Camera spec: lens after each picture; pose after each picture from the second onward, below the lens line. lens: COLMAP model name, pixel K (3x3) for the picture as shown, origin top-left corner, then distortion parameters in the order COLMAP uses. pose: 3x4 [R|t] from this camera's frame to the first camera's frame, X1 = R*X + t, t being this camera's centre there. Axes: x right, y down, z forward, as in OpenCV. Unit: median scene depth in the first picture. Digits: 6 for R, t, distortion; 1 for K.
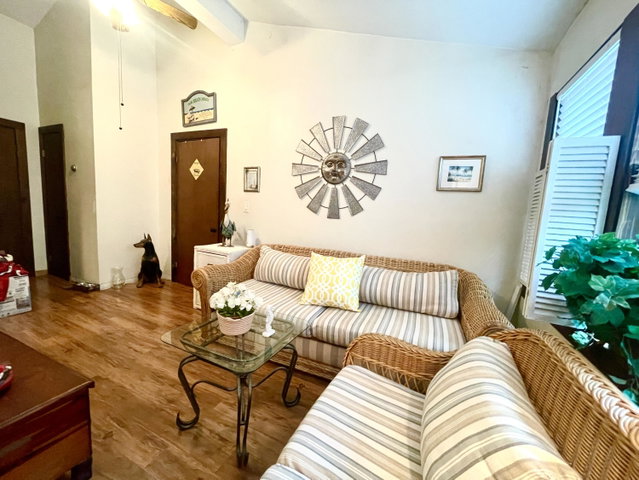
lens RADIAL K [[258.2, 0, 316.8], [0, 258.2, 241.4], [0, 0, 1]] dist [0.000474, -0.000006]
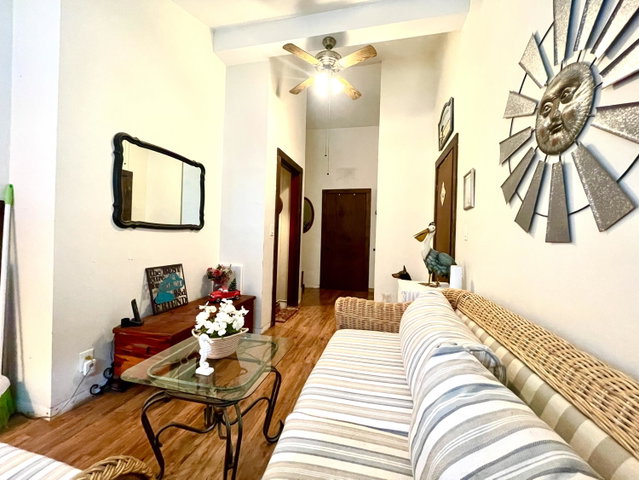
lens RADIAL K [[258.2, 0, 320.4], [0, 258.2, 238.2], [0, 0, 1]] dist [0.000474, -0.000006]
pose [[0.185858, -0.054086, -0.981087, 0.377785], [-0.117836, 0.990051, -0.076903, -0.023696], [0.975485, 0.129901, 0.177636, 0.599592]]
